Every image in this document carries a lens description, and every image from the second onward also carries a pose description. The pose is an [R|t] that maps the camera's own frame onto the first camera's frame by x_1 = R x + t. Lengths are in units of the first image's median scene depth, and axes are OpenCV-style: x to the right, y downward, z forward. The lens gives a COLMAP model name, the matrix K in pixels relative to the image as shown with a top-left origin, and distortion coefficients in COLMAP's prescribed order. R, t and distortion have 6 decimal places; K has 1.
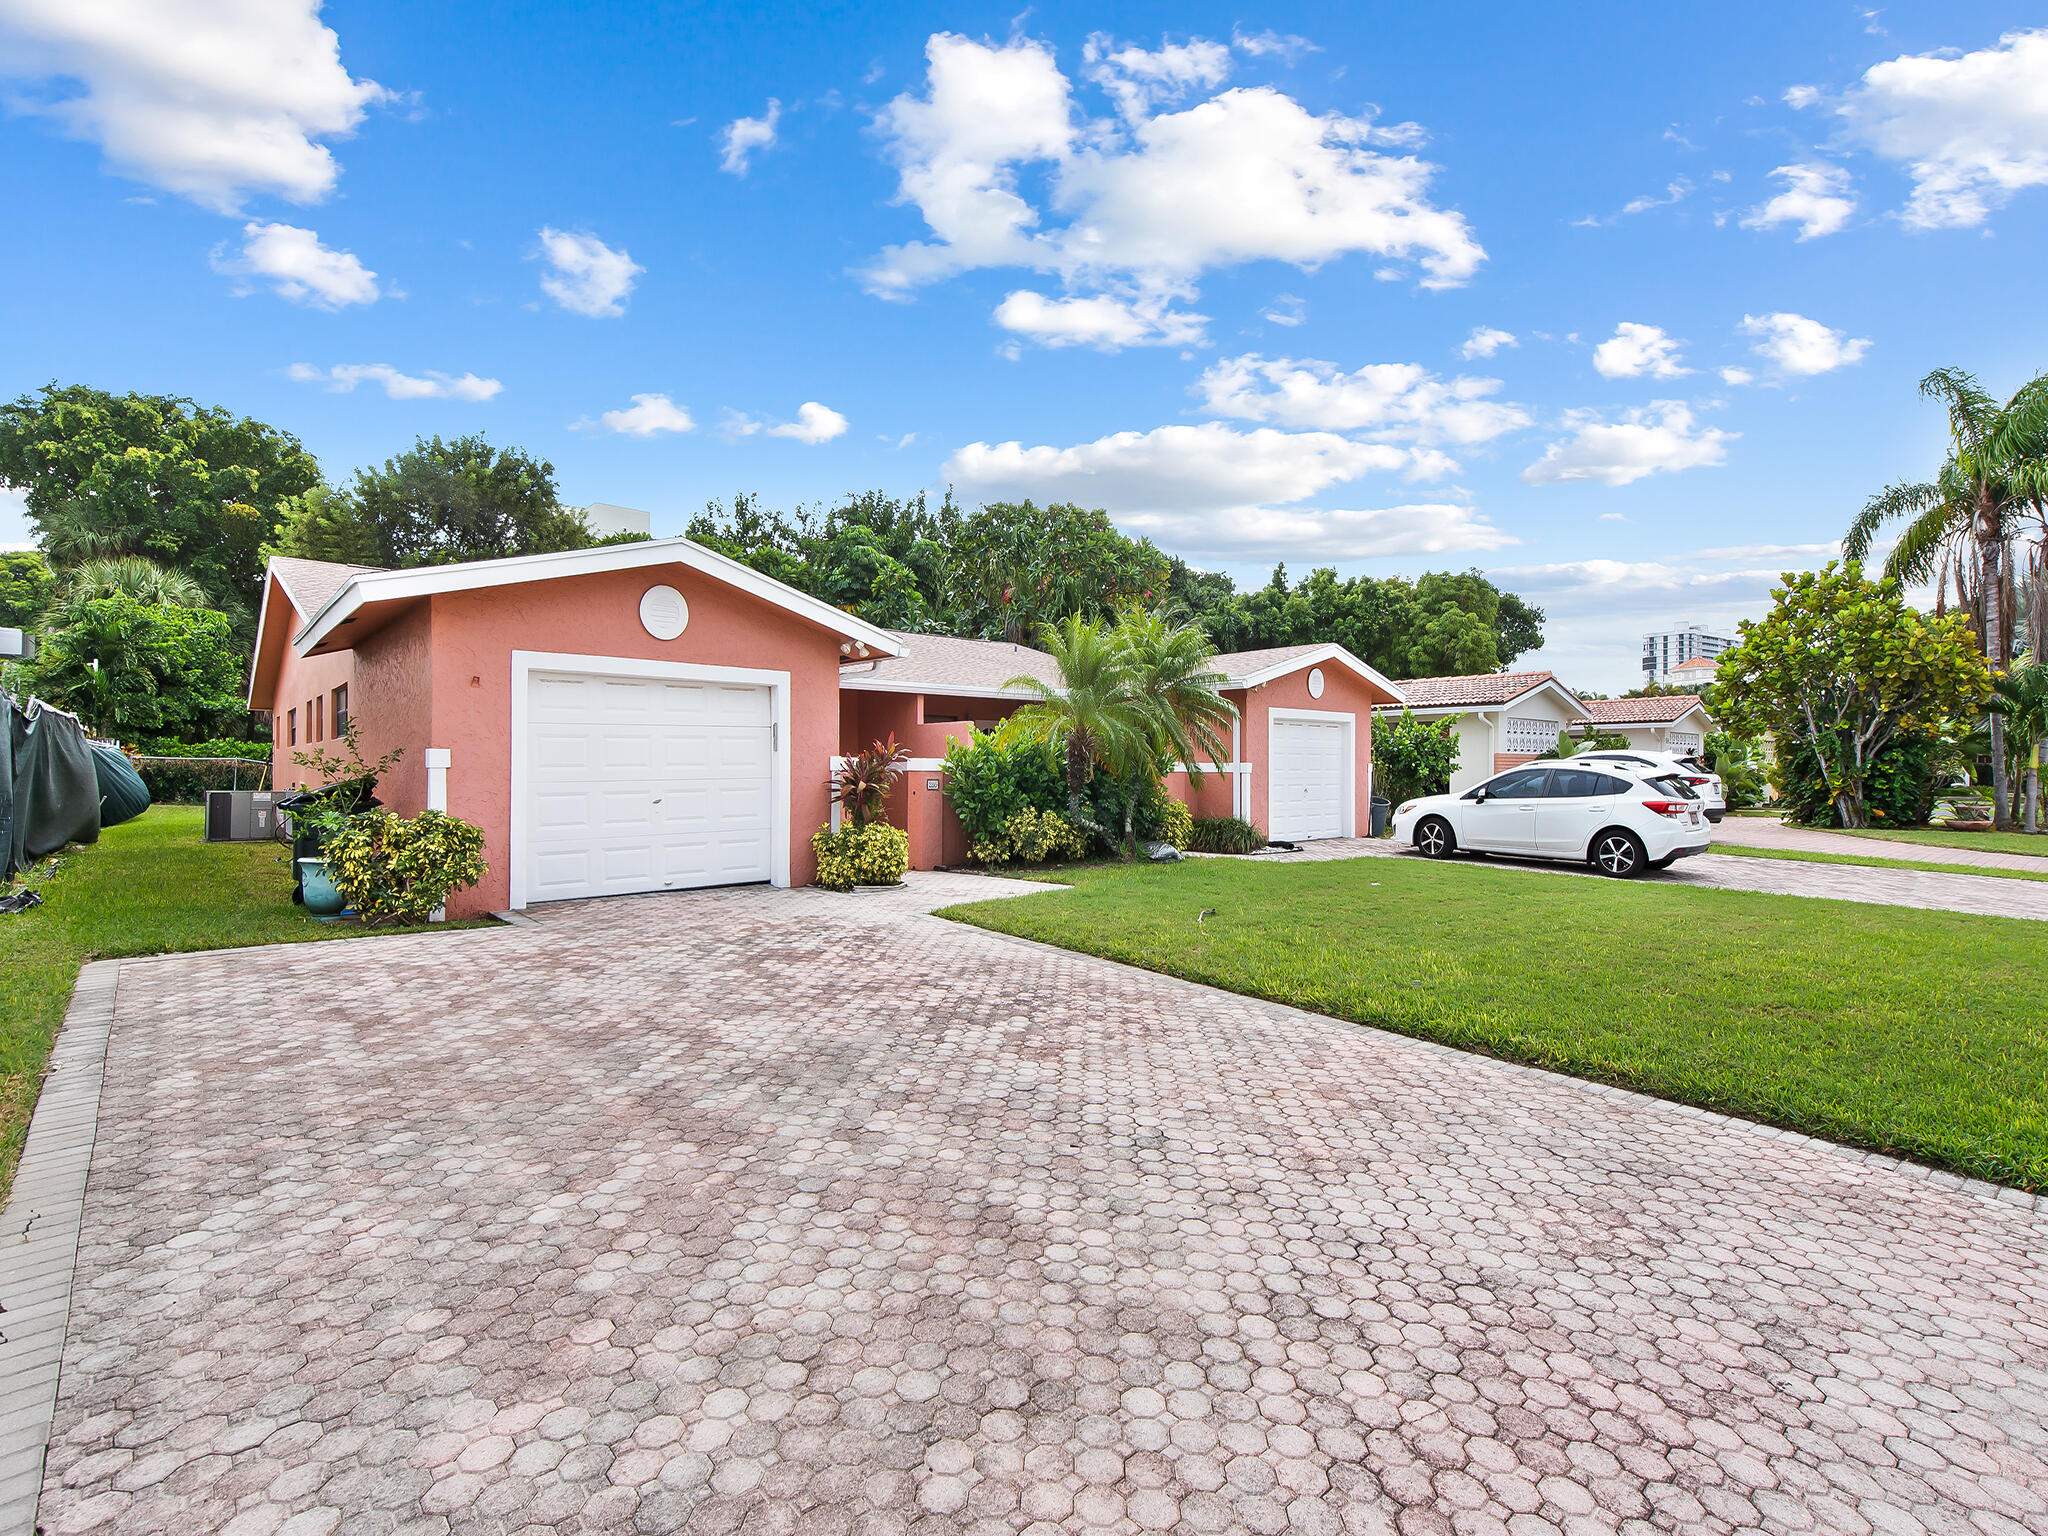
lens RADIAL K [[976.2, 0, 1034.8], [0, 976.2, 760.4], [0, 0, 1]] dist [0.013988, -0.000231]
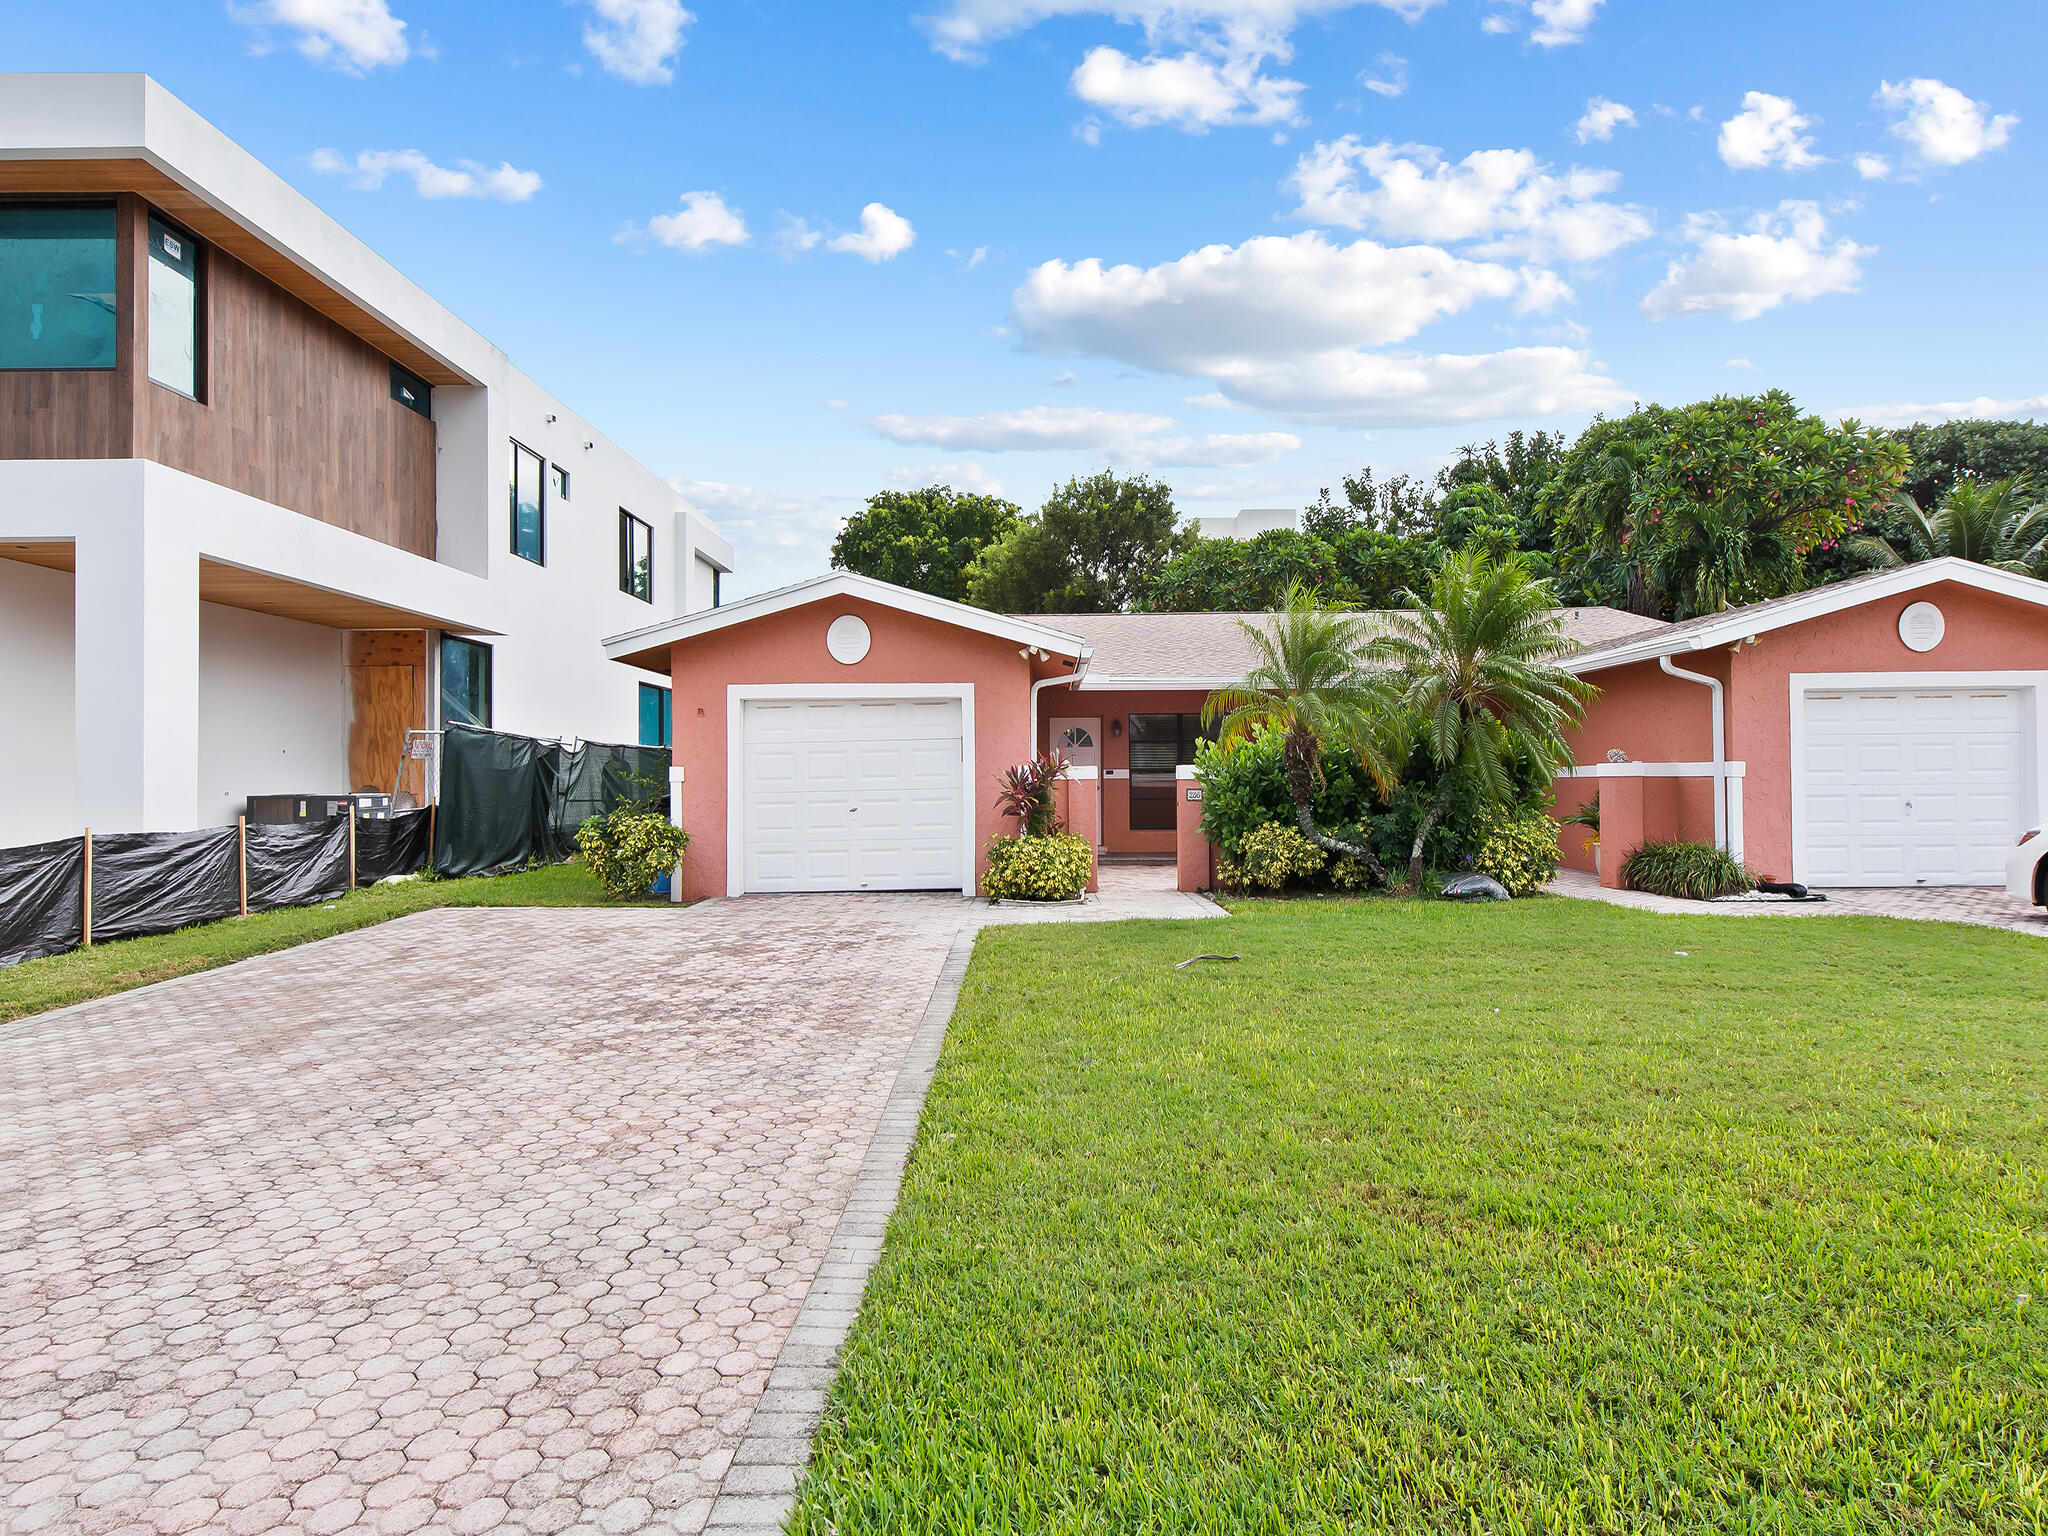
lens RADIAL K [[1079.3, 0, 1024.0], [0, 1079.3, 768.0], [0, 0, 1]] dist [0.003820, -0.000194]
pose [[0.738775, -0.019265, -0.673677, 0.598676], [0.017765, 0.999801, -0.009109, 0.008778], [0.673718, -0.005238, 0.738970, 0.241499]]
